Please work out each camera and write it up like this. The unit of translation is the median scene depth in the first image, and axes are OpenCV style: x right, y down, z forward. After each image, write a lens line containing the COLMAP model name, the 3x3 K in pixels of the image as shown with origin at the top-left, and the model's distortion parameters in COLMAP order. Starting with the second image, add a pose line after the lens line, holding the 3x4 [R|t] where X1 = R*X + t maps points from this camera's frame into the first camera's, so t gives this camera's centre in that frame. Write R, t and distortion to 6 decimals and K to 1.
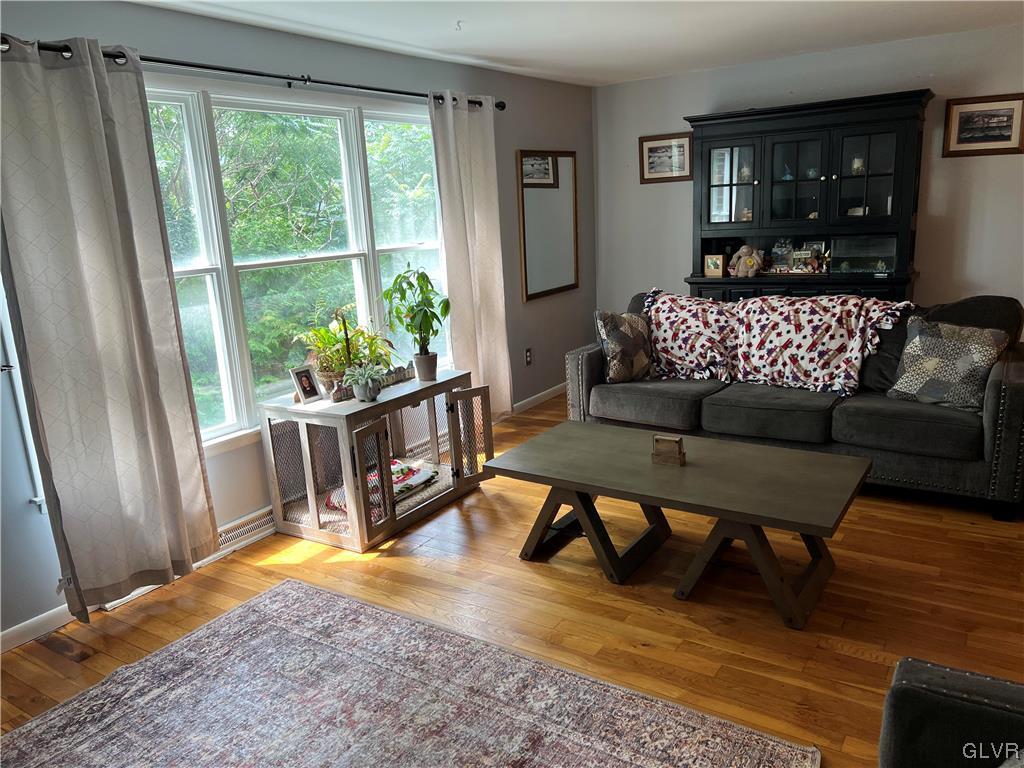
lens RADIAL K [[766.4, 0, 516.2], [0, 766.4, 386.2], [0, 0, 1]] dist [0.007924, -0.001741]
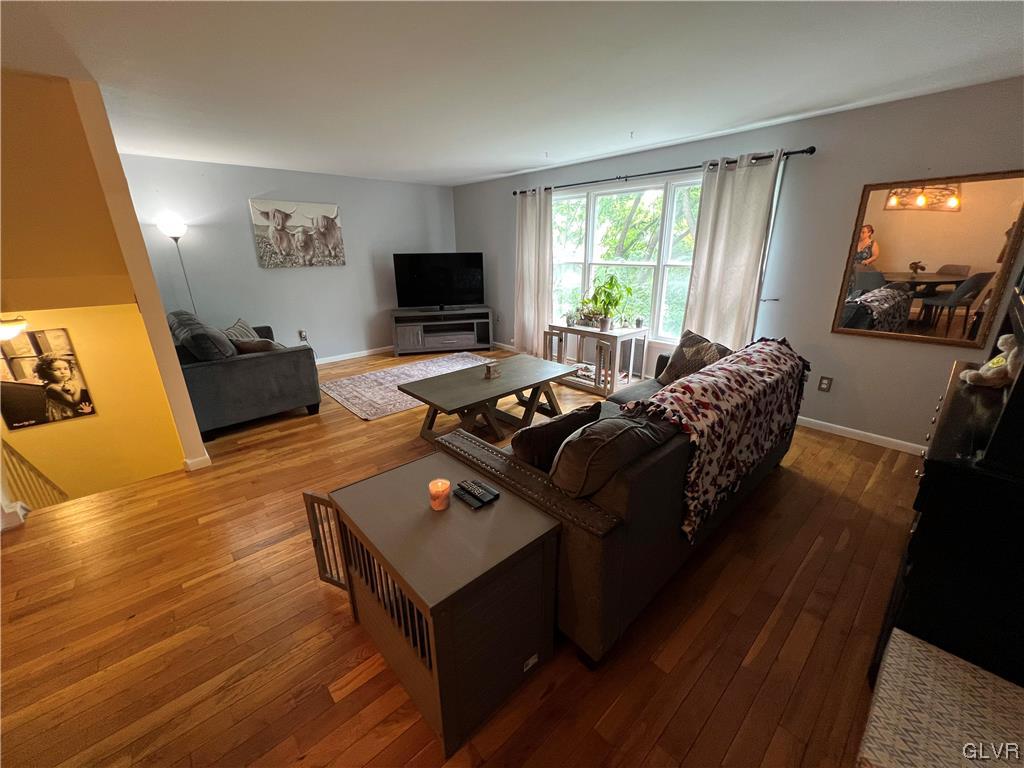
lens RADIAL K [[409.4, 0, 512.0], [0, 409.4, 384.0], [0, 0, 1]] dist [-0.001490, -0.000063]
pose [[-0.253514, 0.364780, -0.895916, 0.904172], [-0.197117, 0.887259, 0.417033, -0.269327], [0.947035, 0.282324, -0.153028, 0.924836]]
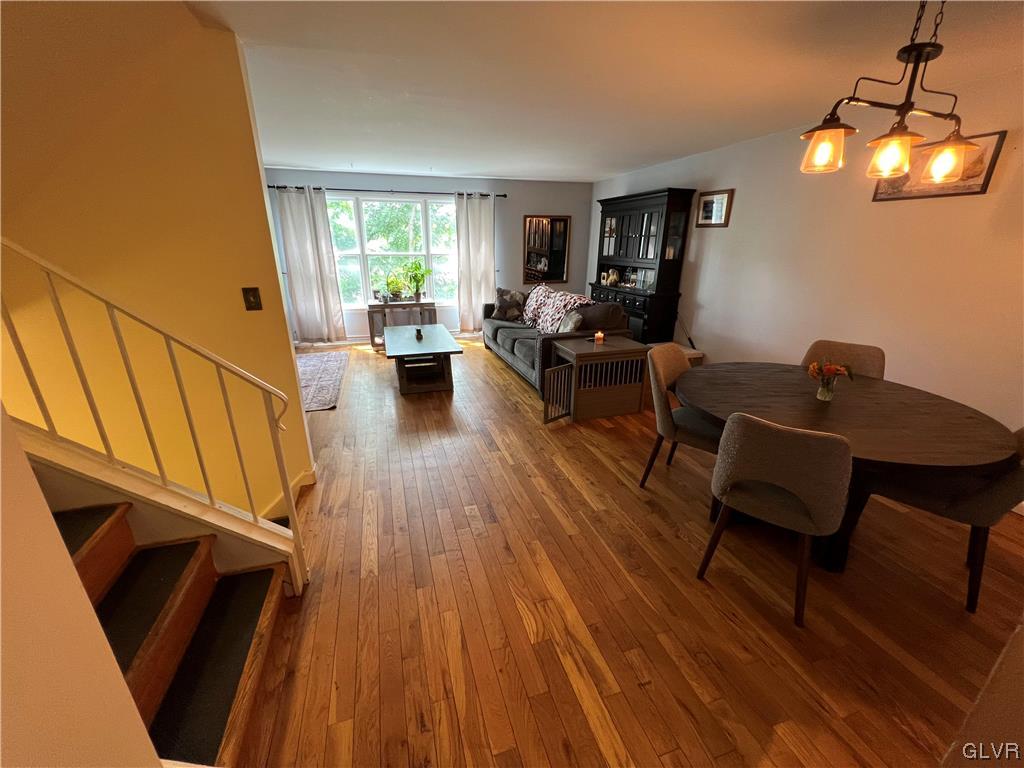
lens RADIAL K [[409.4, 0, 510.4], [0, 409.4, 381.8], [0, 0, 1]] dist [-0.001490, -0.000063]
pose [[0.771033, 0.262754, -0.580059, 1.030243], [-0.194661, 0.964553, 0.178172, -0.055928], [0.606313, -0.024462, 0.794850, 0.013264]]
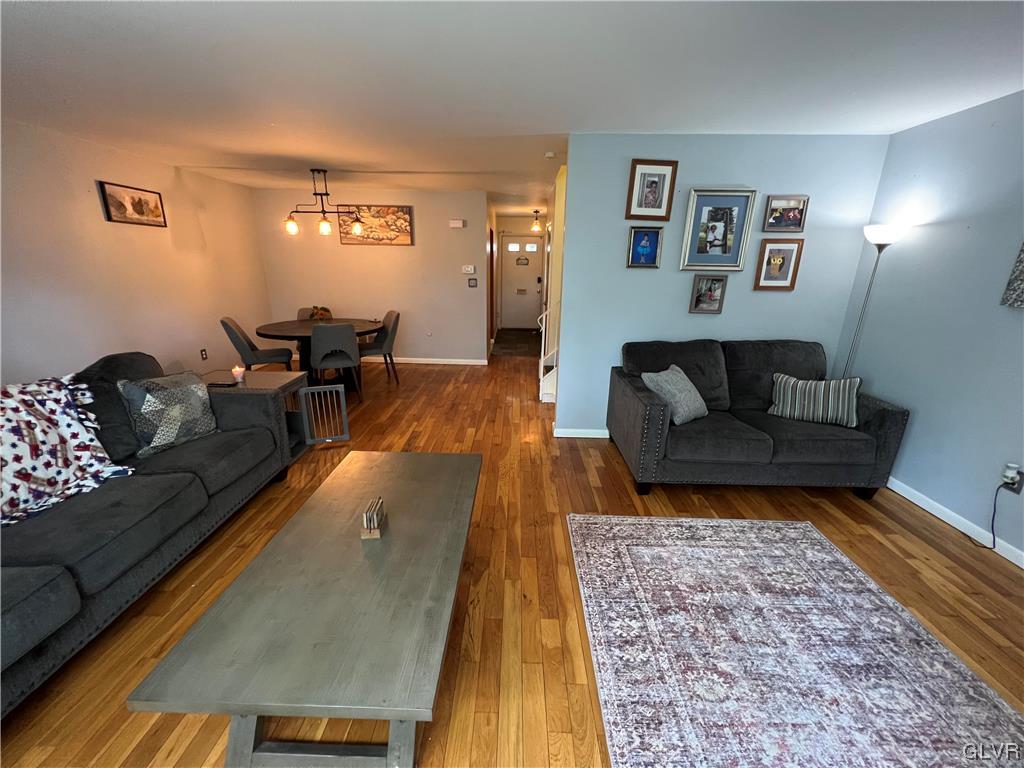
lens RADIAL K [[409.4, 0, 508.0], [0, 409.4, 390.4], [0, 0, 1]] dist [-0.001490, -0.000063]
pose [[-0.524465, -0.206464, 0.826020, -0.212578], [0.211245, 0.908267, 0.361147, -0.161329], [-0.824810, 0.363902, -0.432740, 0.771840]]
